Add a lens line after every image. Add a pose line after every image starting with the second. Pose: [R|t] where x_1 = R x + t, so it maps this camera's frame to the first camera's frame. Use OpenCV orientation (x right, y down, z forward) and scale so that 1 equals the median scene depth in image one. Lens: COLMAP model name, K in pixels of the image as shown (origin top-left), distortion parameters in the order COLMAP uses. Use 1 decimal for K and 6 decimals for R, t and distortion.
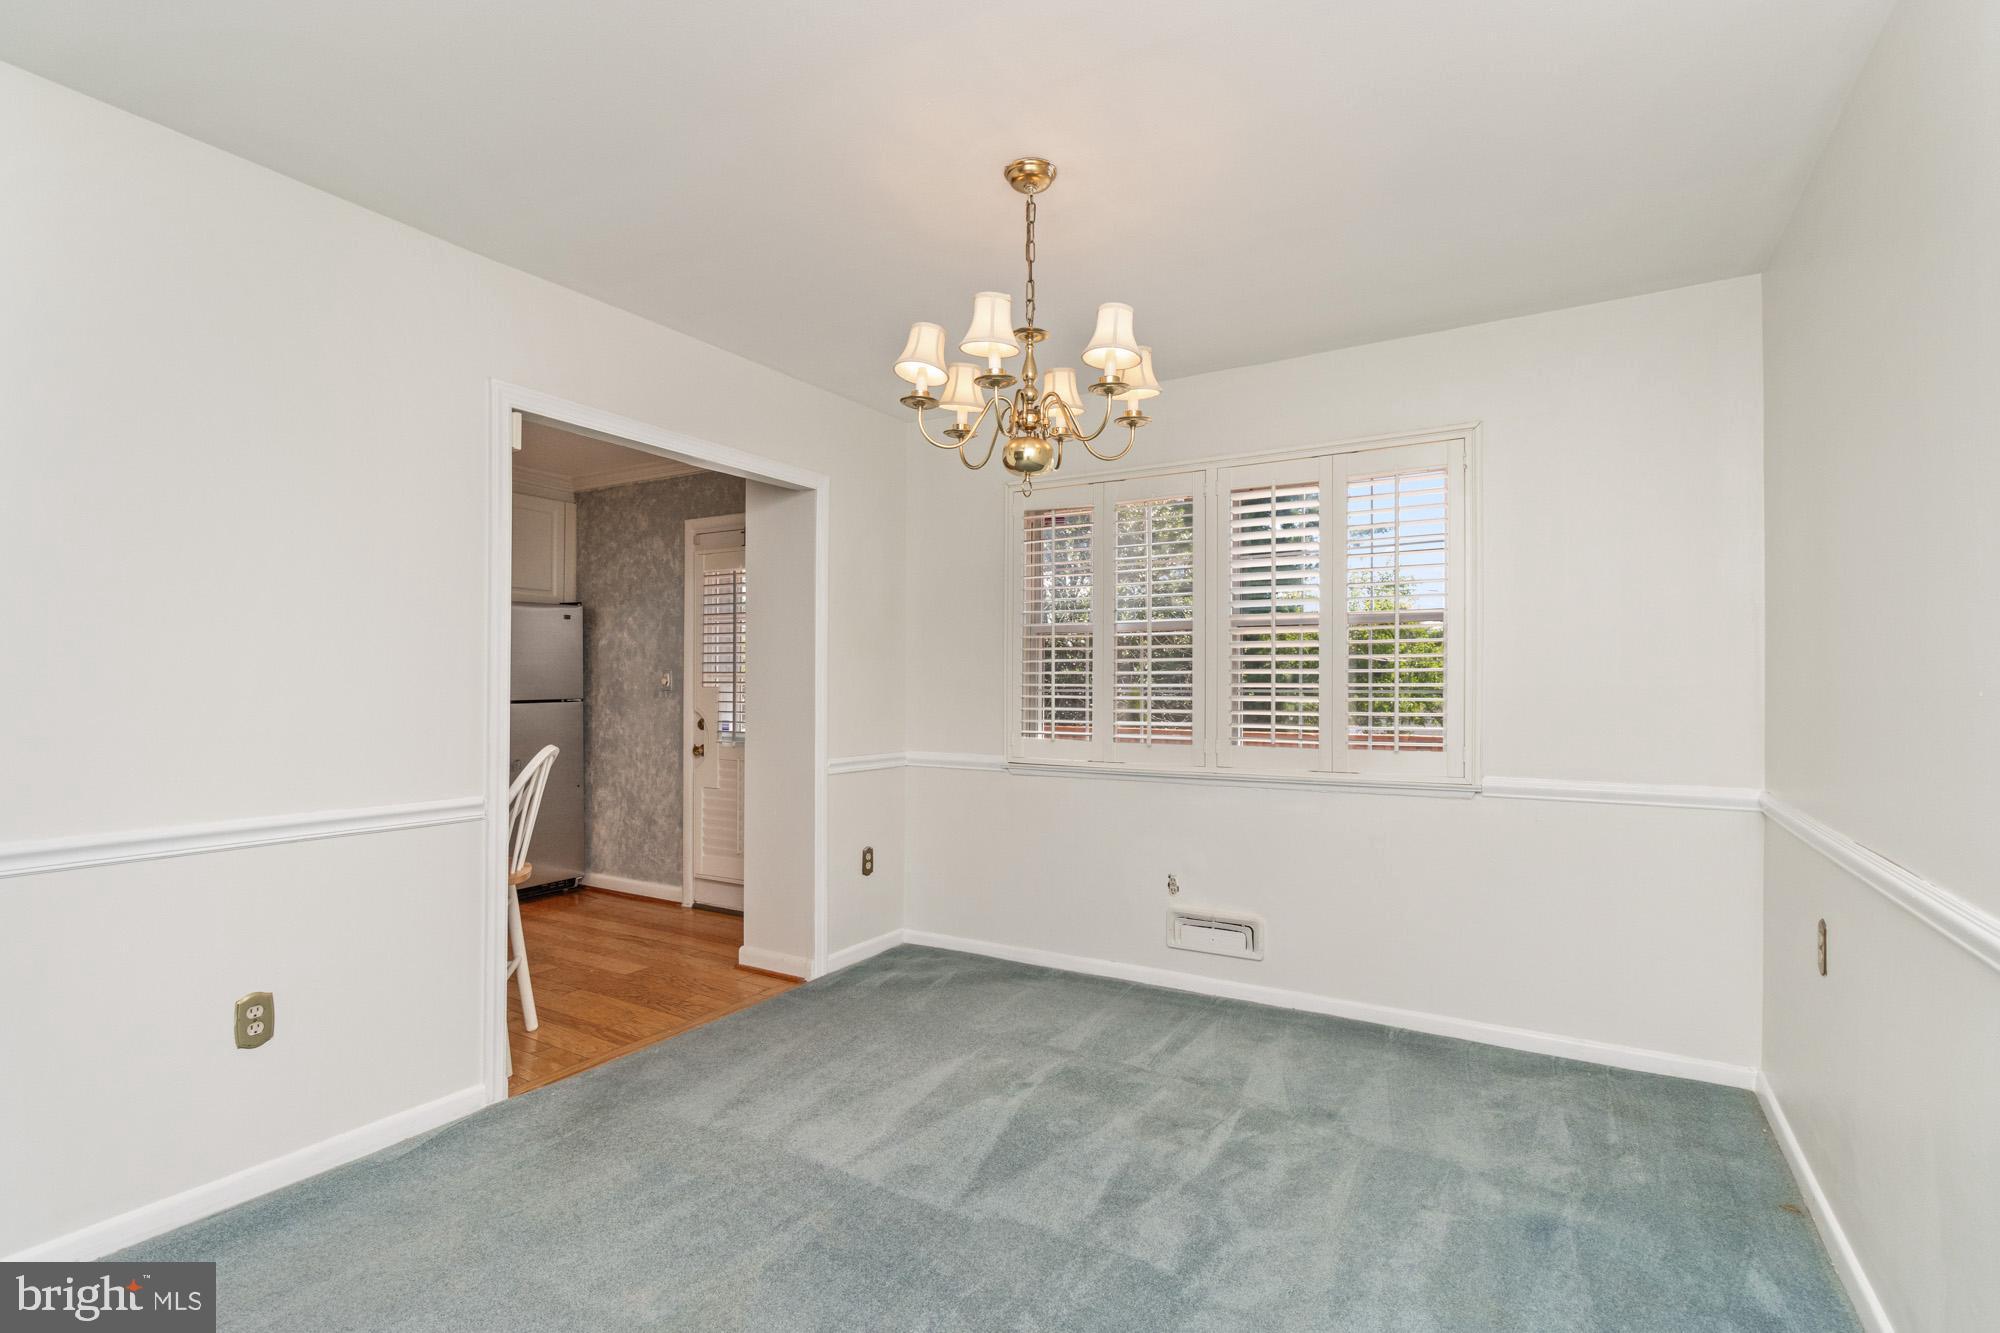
lens RADIAL K [[928.1, 0, 999.2], [0, 928.1, 669.7], [0, 0, 1]] dist [0.002321, 0.000075]
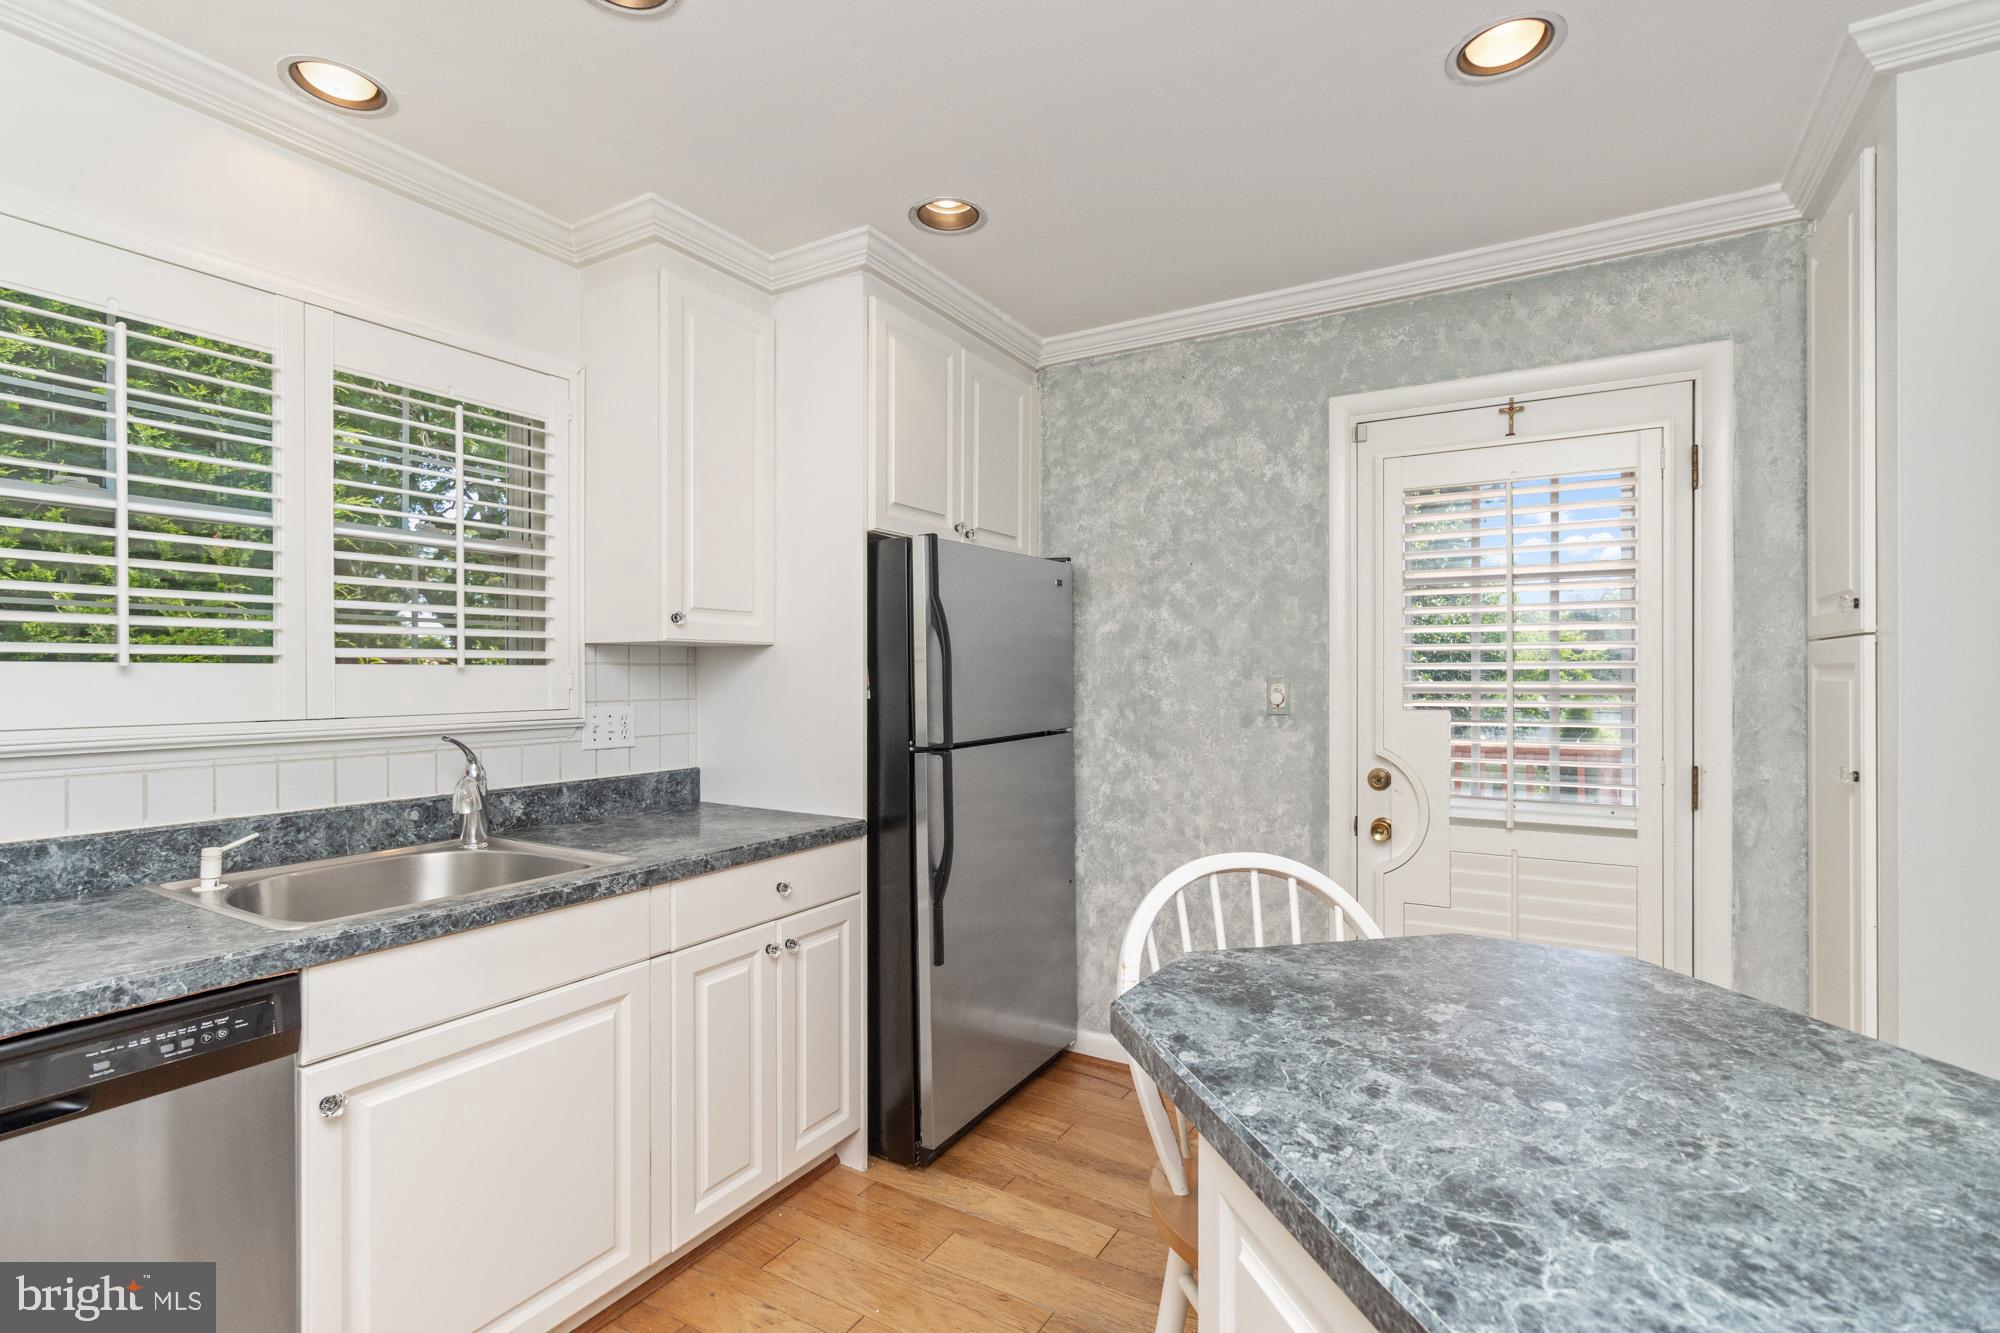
lens RADIAL K [[928.1, 0, 1005.0], [0, 928.1, 672.2], [0, 0, 1]] dist [0.002321, 0.000075]
pose [[0.999981, -0.003930, 0.004832, -0.502426], [0.003911, 0.999985, 0.003893, -0.005032], [-0.004847, -0.003874, 0.999981, 0.440102]]
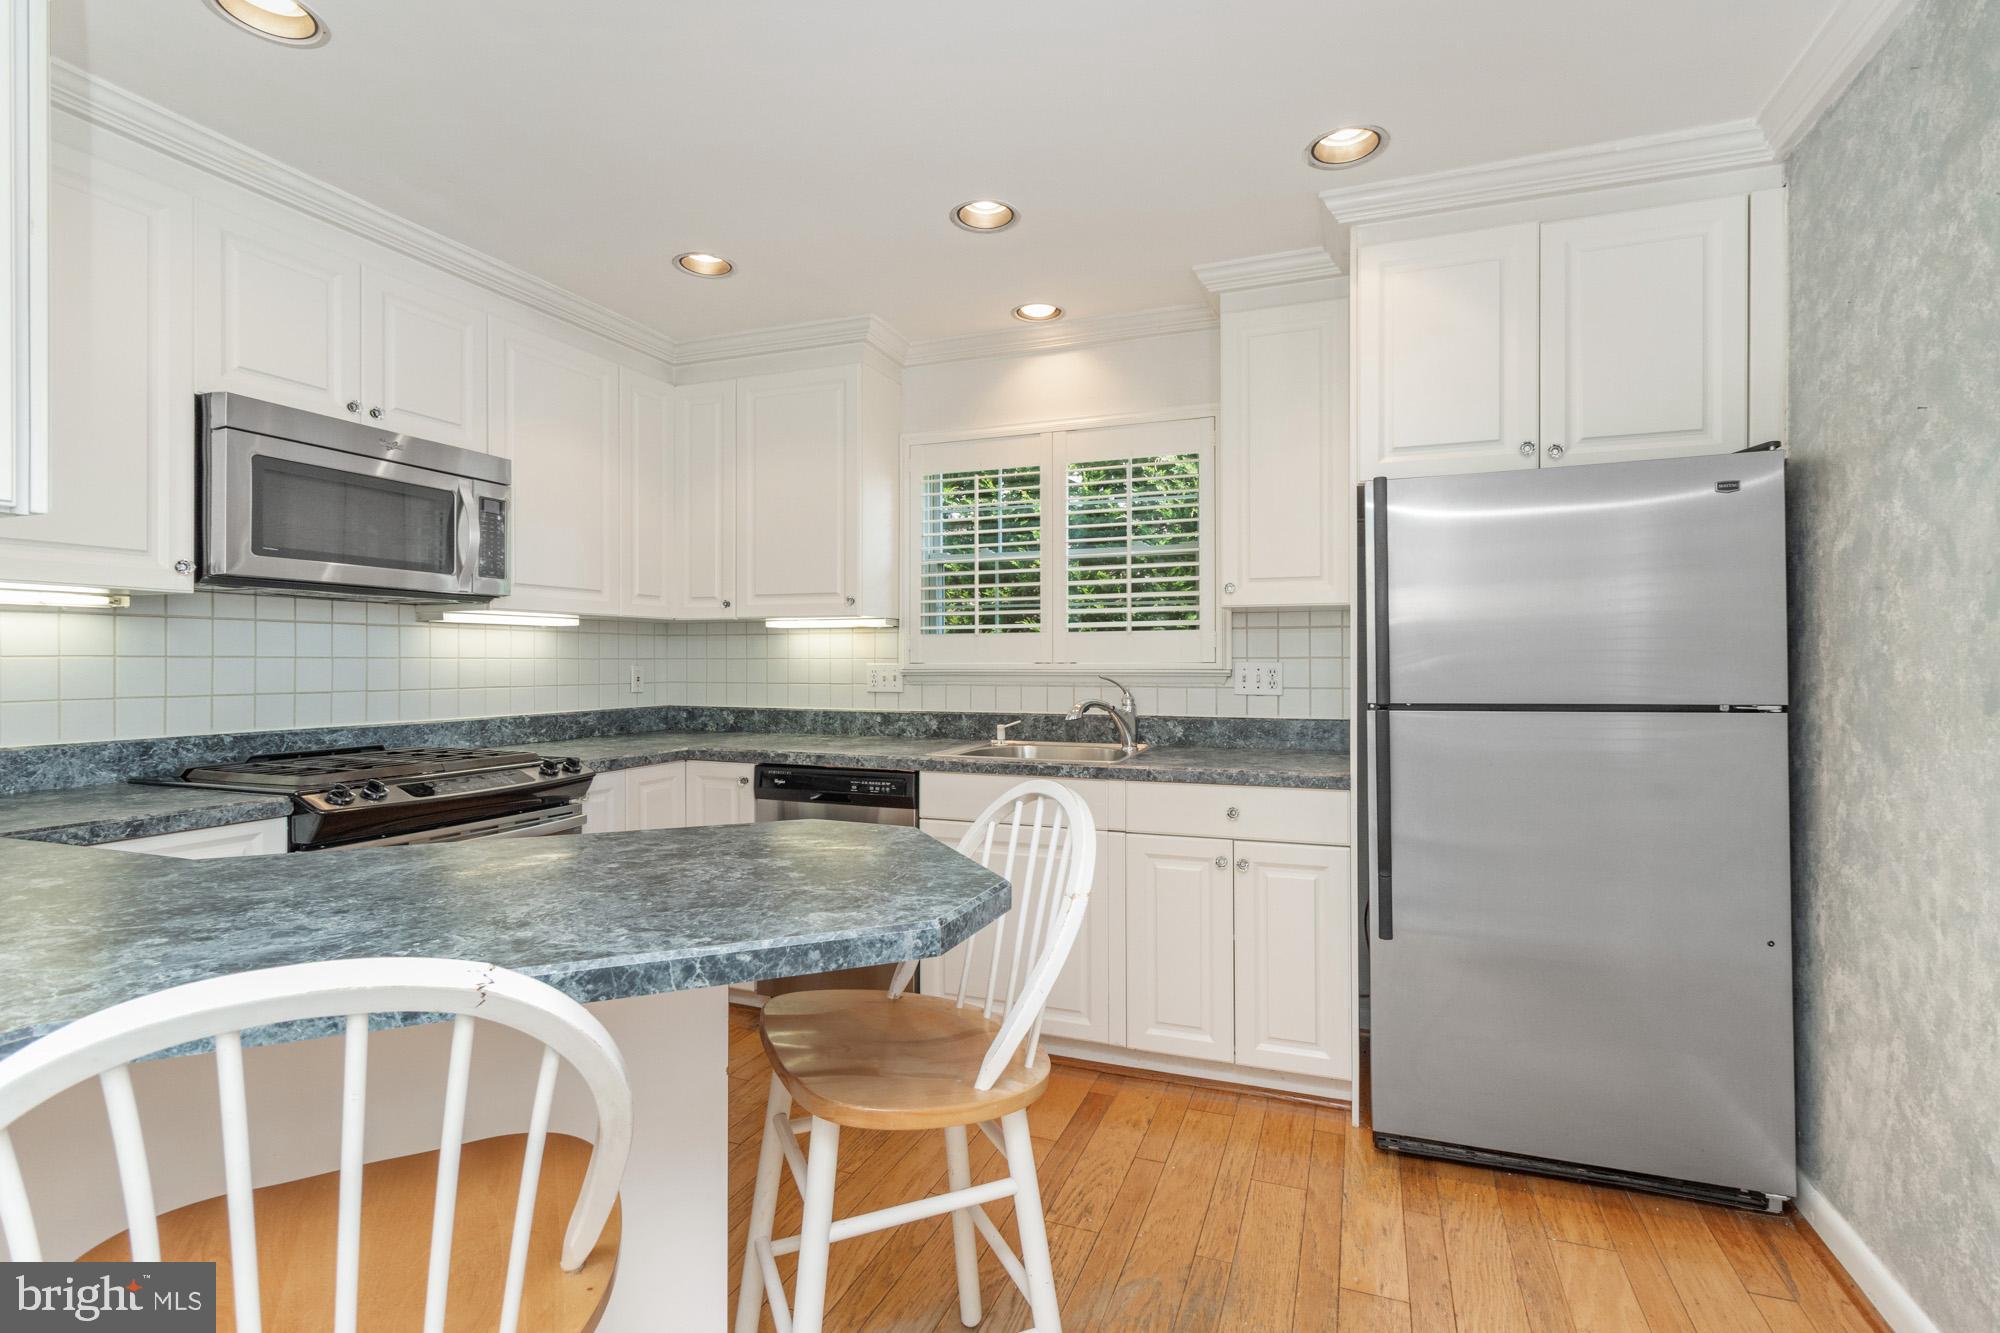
lens RADIAL K [[928.1, 0, 1014.7], [0, 928.1, 660.0], [0, 0, 1]] dist [0.002321, 0.000075]
pose [[0.182900, -0.003273, -0.983126, -0.149469], [0.007138, 0.999973, -0.002001, 0.012304], [0.983106, -0.006651, 0.182918, 0.650358]]
